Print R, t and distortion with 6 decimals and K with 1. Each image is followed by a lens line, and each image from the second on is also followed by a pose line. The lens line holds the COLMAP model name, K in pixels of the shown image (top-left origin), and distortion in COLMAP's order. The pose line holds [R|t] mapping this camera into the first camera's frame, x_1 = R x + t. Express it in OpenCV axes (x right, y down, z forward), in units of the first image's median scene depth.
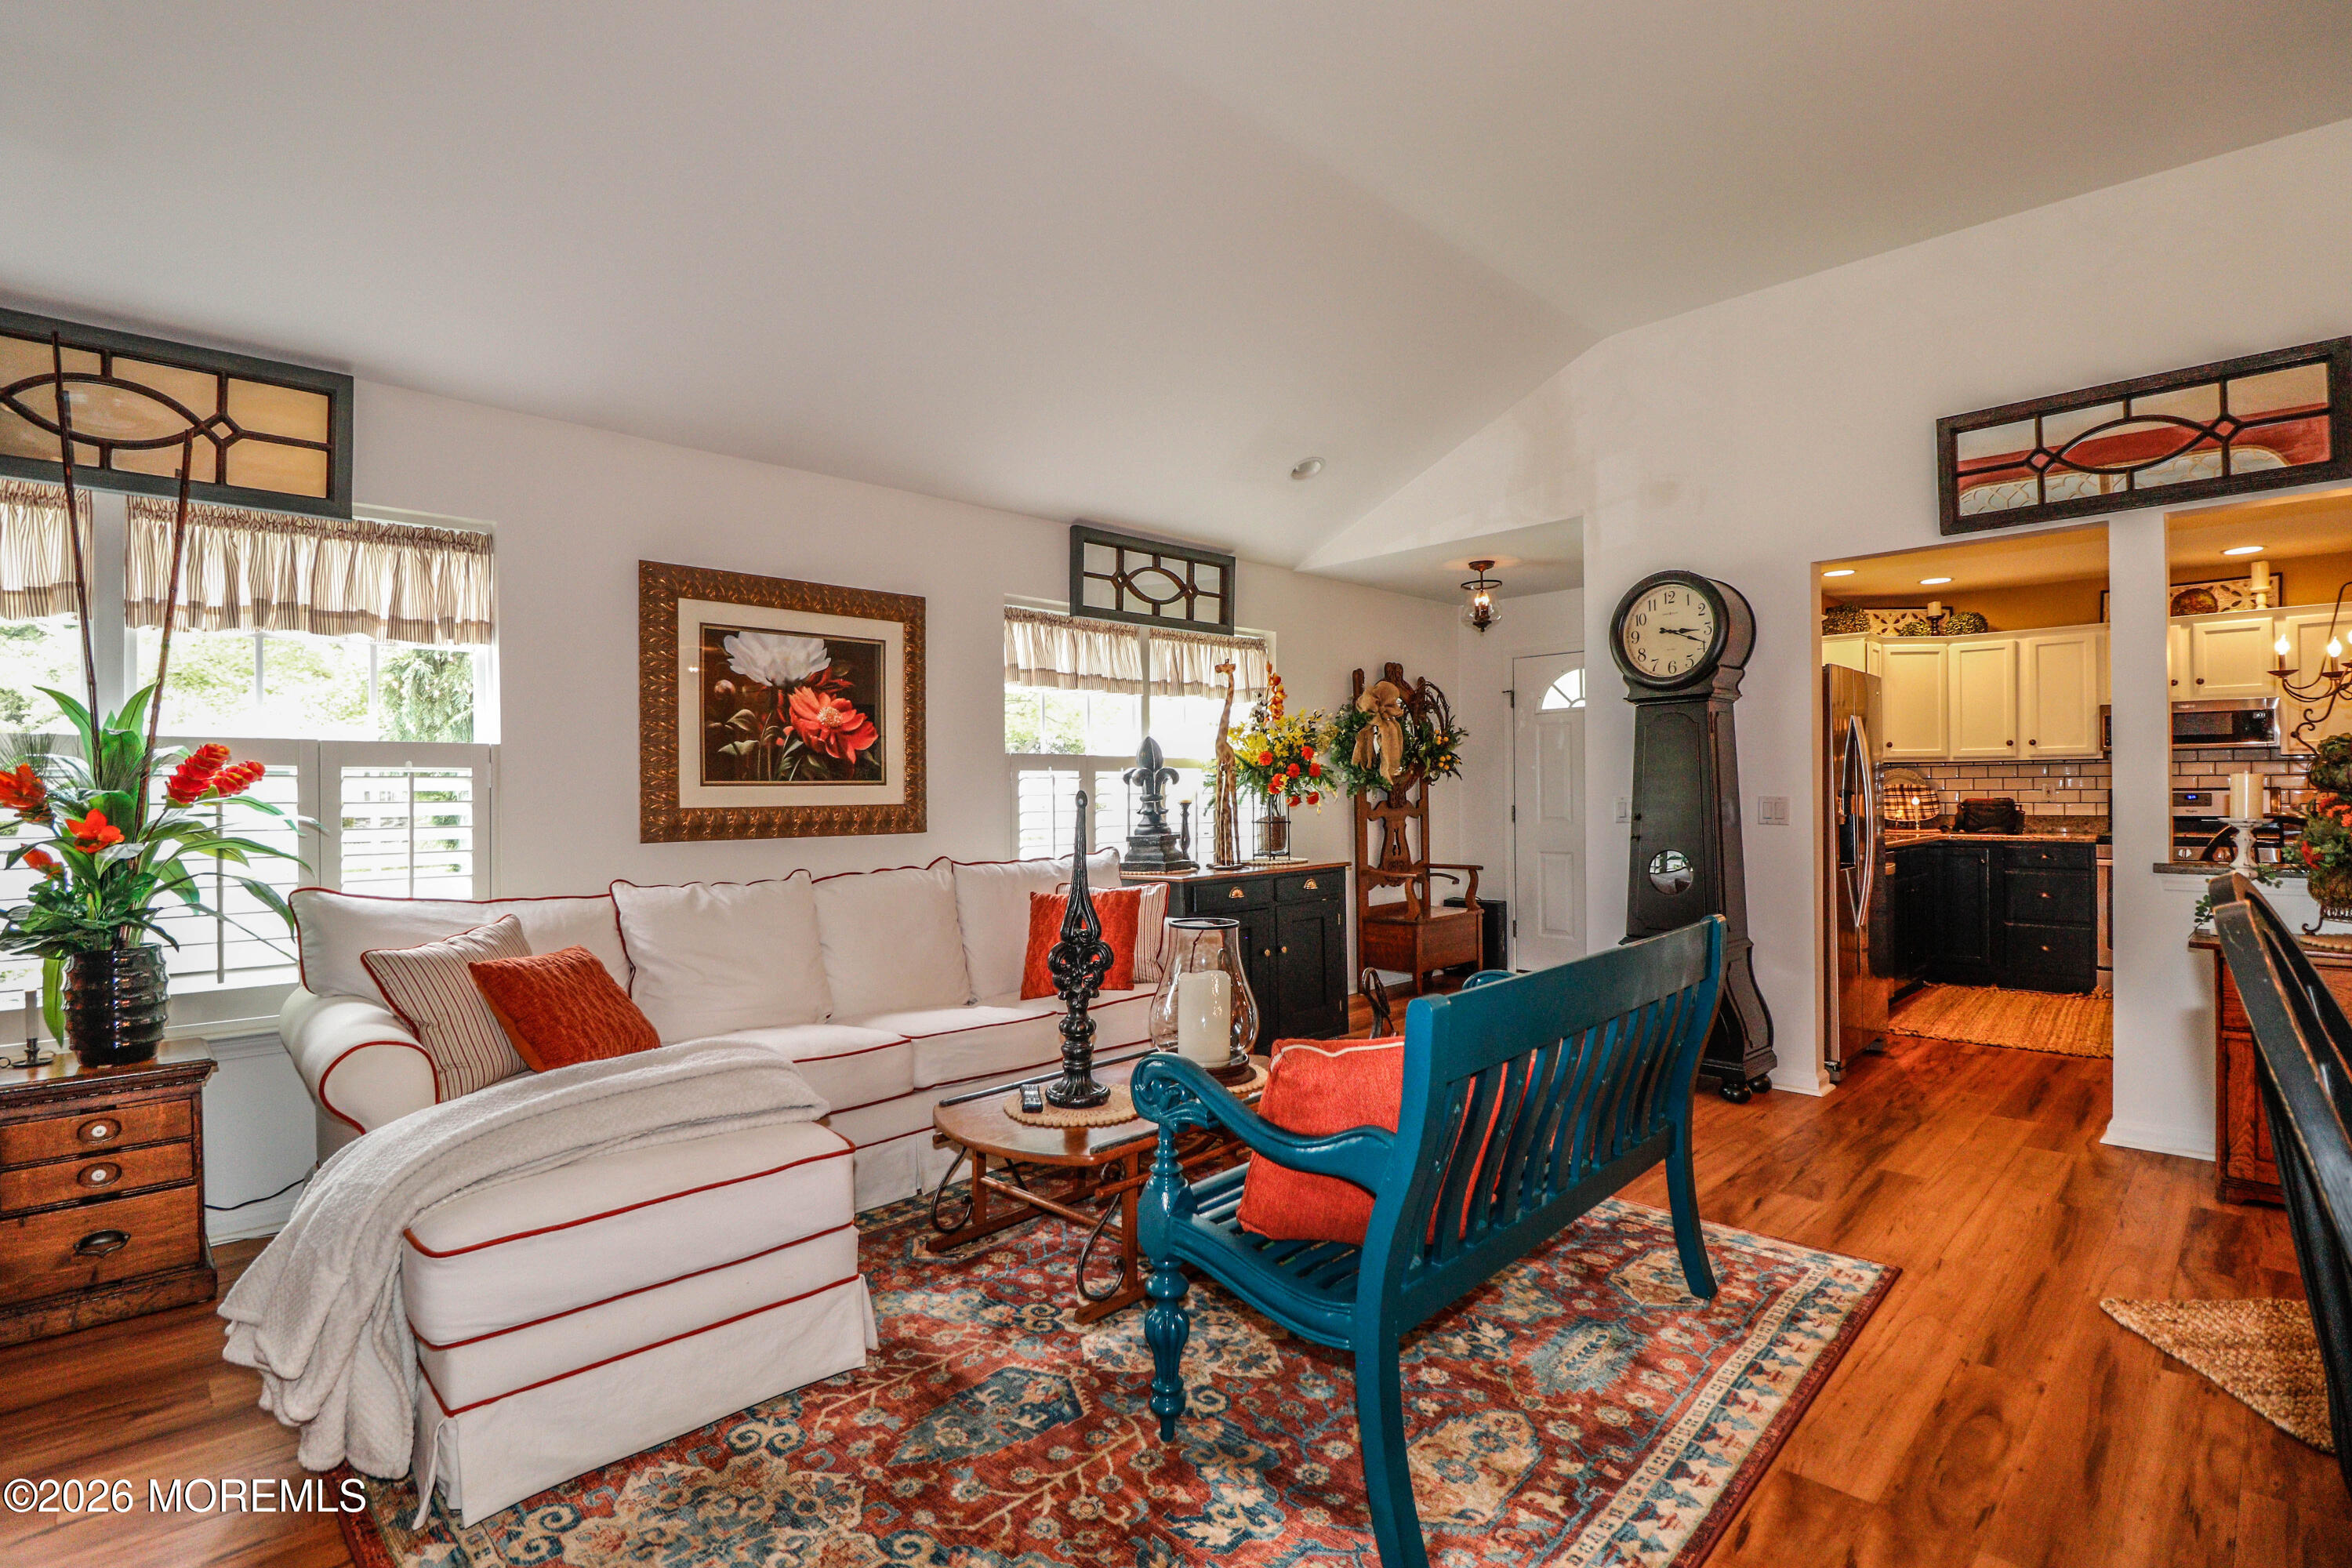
lens RADIAL K [[1095.6, 0, 1194.6], [0, 1095.6, 784.5], [0, 0, 1]] dist [-0.003491, -0.011571]
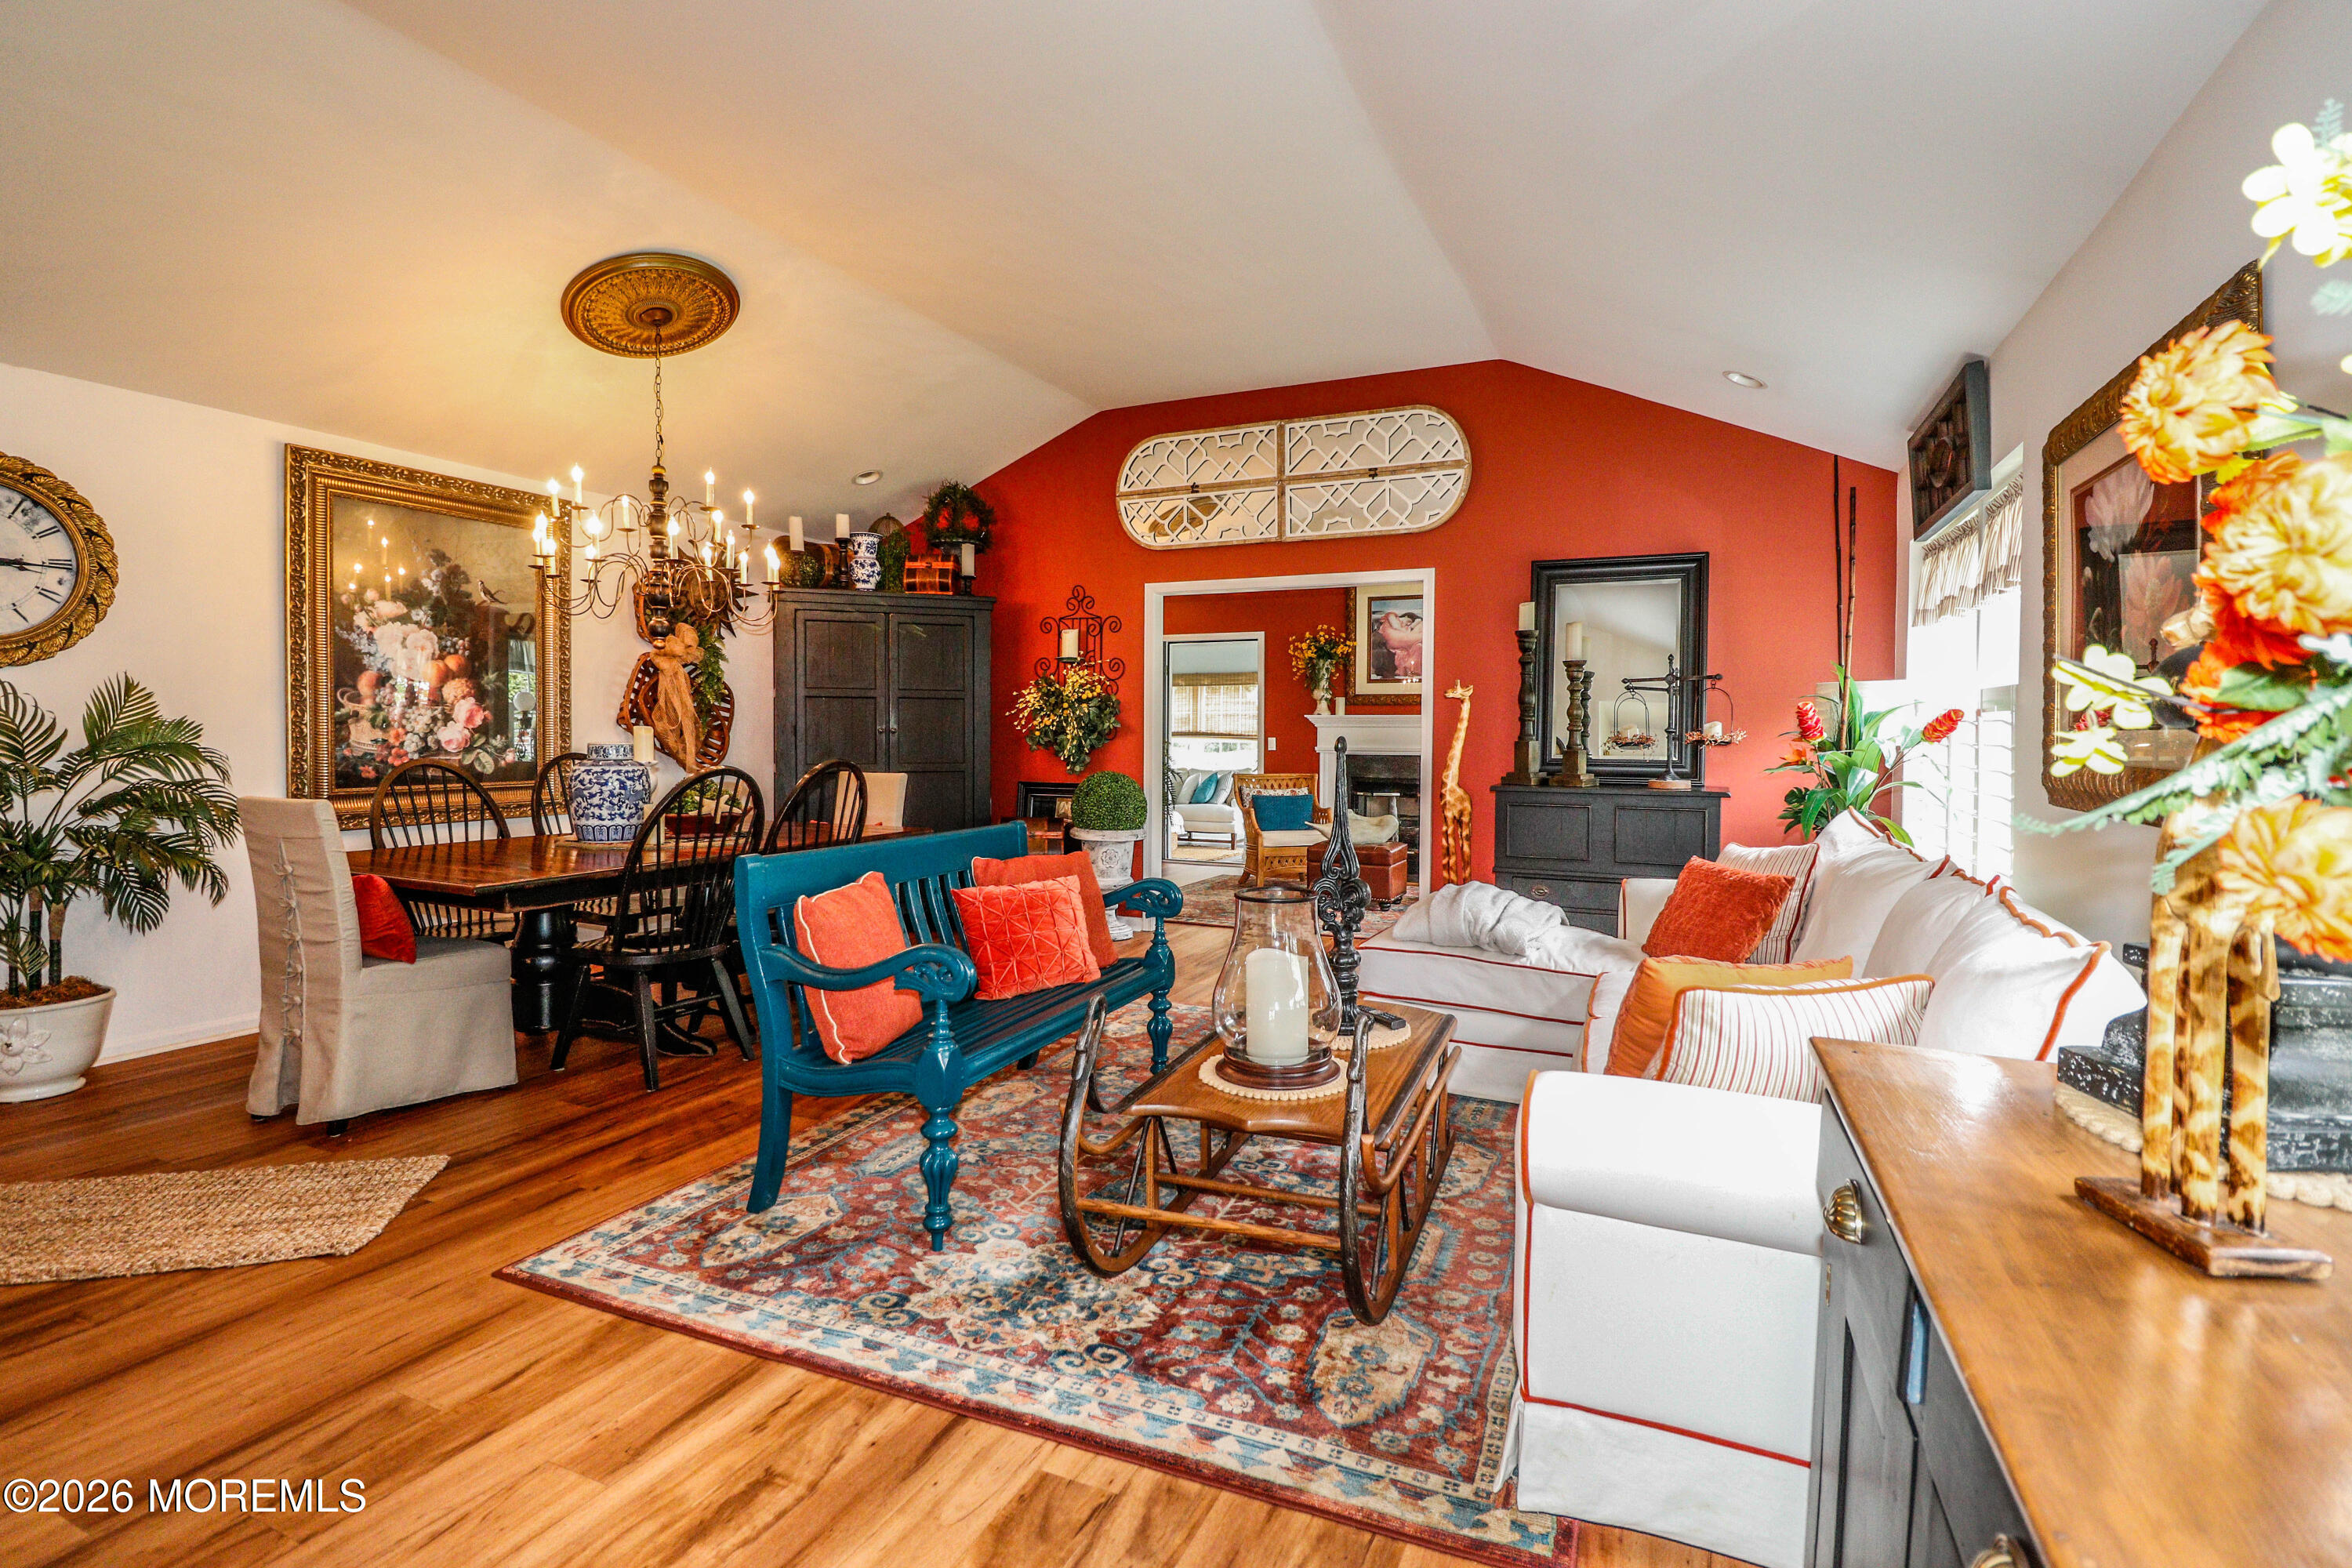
lens RADIAL K [[1095.6, 0, 1216.7], [0, 1095.6, 751.1], [0, 0, 1]] dist [-0.003491, -0.011571]
pose [[-0.925463, 0.010043, -0.378706, 0.271616], [0.003824, 0.999845, 0.017169, 0.001138], [0.378820, 0.014442, -0.925358, 1.285541]]
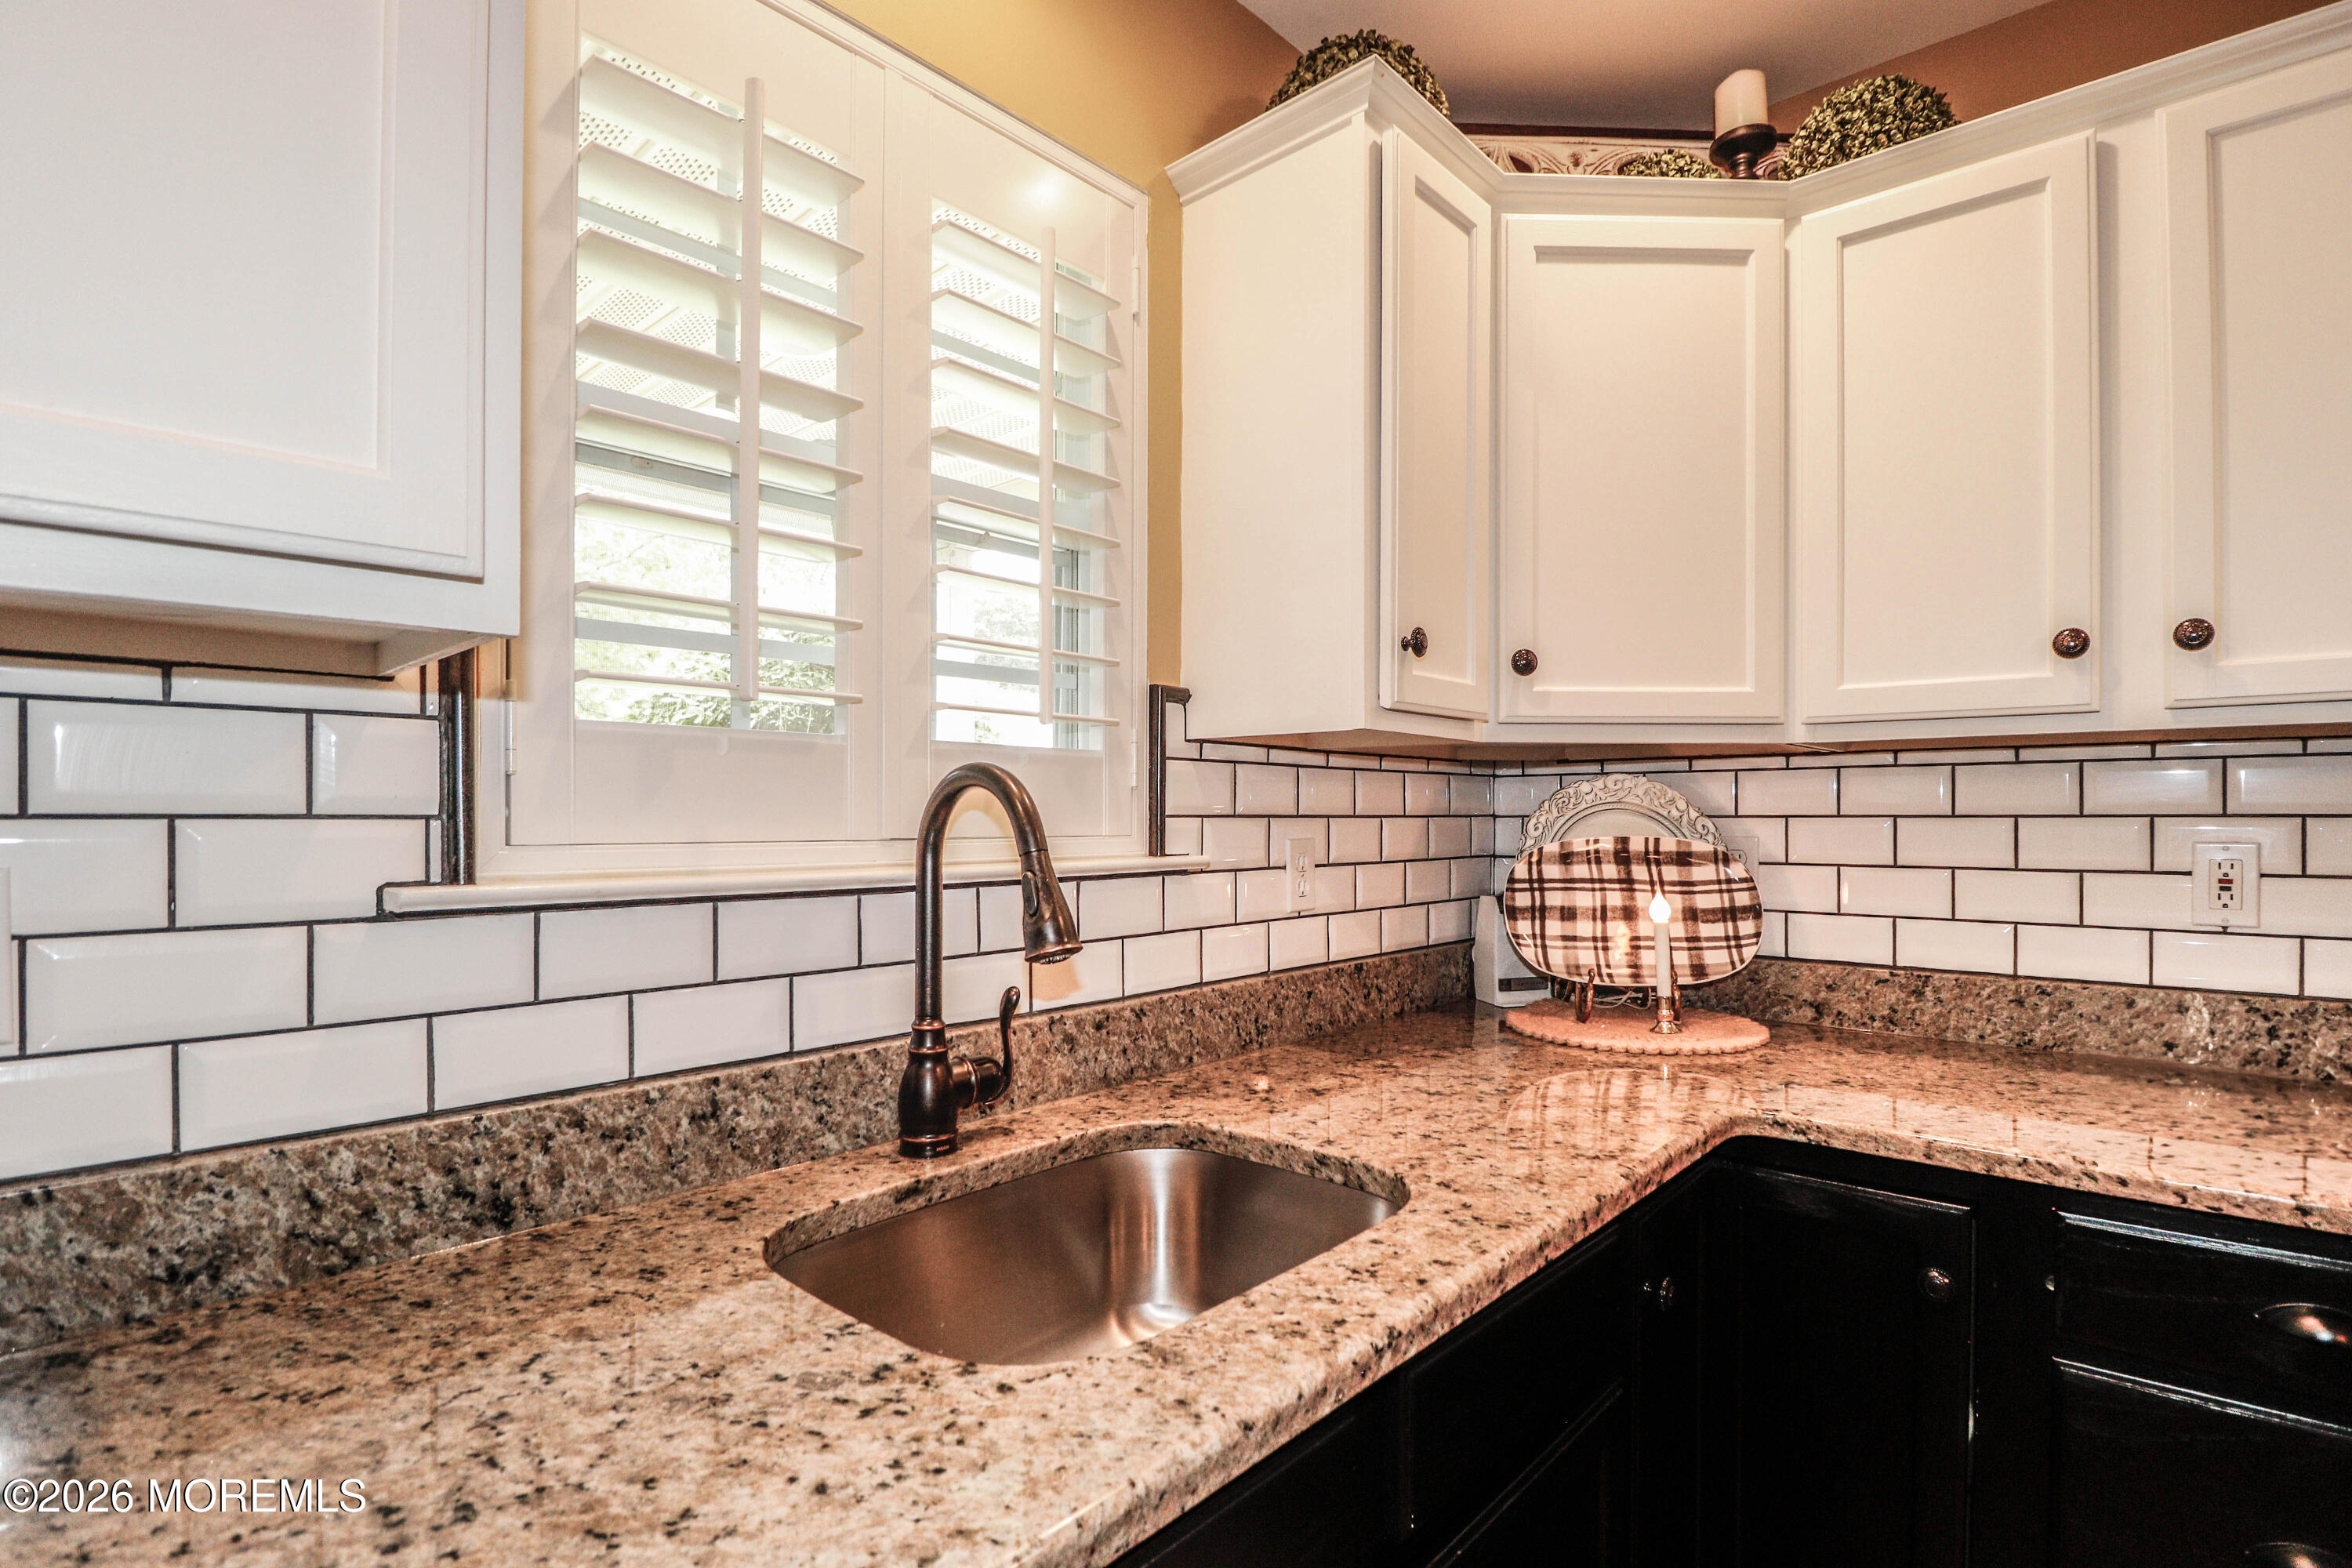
lens RADIAL K [[1095.6, 0, 1190.8], [0, 1095.6, 815.4], [0, 0, 1]] dist [-0.003491, -0.011571]
pose [[0.998668, 0.009789, 0.050665, 0.886466], [-0.010138, 0.999927, 0.006645, -0.009149], [-0.050596, -0.007150, 0.998694, 1.242484]]
